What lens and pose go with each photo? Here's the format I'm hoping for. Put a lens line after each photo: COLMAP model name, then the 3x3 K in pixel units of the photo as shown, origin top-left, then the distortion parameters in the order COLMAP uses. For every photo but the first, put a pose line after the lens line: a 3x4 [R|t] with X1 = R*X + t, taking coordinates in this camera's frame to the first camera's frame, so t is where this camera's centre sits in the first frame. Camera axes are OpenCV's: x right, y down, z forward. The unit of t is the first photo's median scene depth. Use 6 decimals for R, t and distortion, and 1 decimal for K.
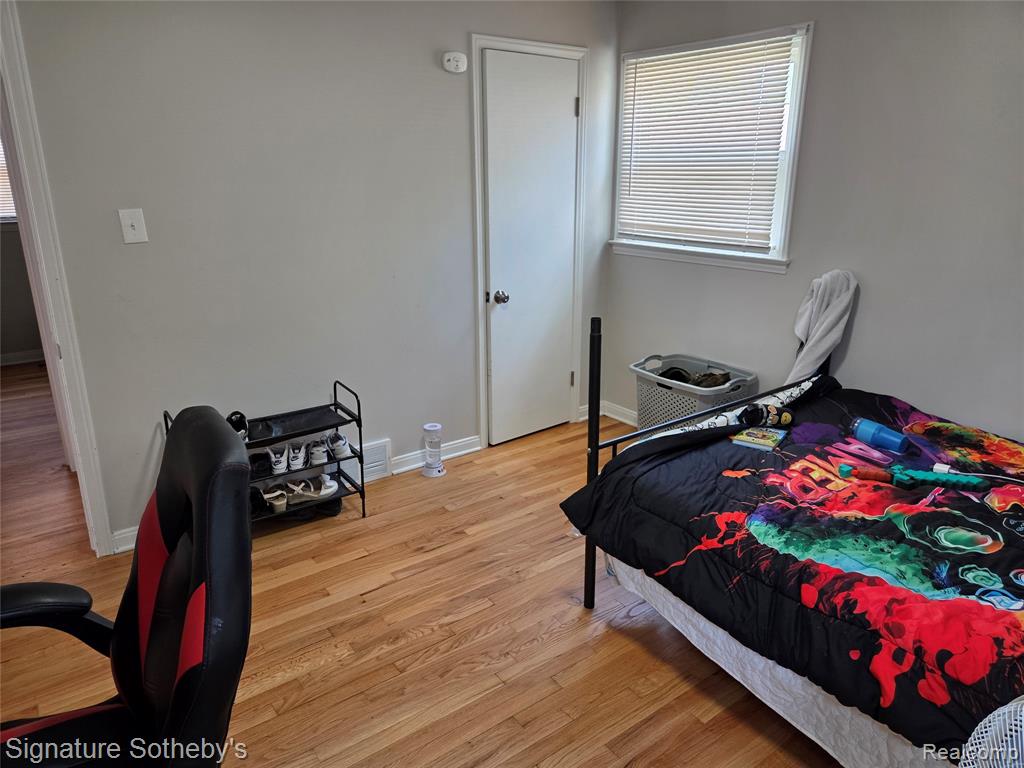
lens RADIAL K [[682.1, 0, 512.0], [0, 682.1, 384.0], [0, 0, 1]] dist [0.071014, -0.067965]
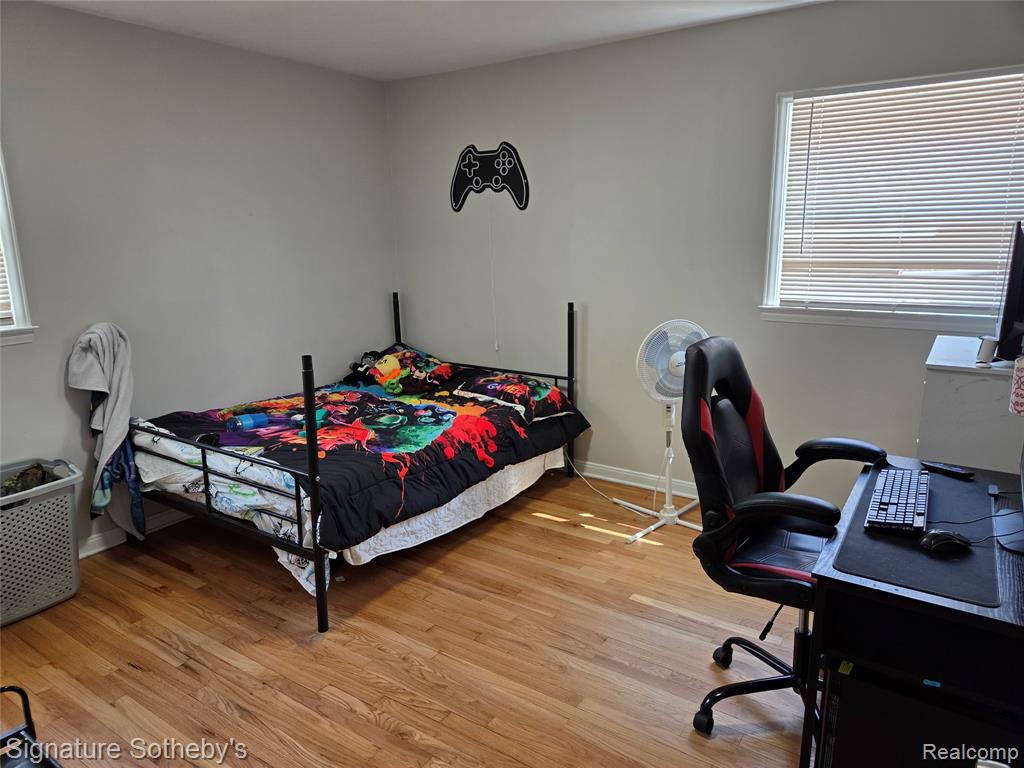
lens RADIAL K [[682.1, 0, 512.0], [0, 682.1, 384.0], [0, 0, 1]] dist [0.071014, -0.067965]
pose [[-0.334631, -0.207440, 0.919234, -1.059493], [0.296630, 0.902696, 0.311691, -0.318103], [-0.894446, 0.376973, -0.240537, 1.016092]]
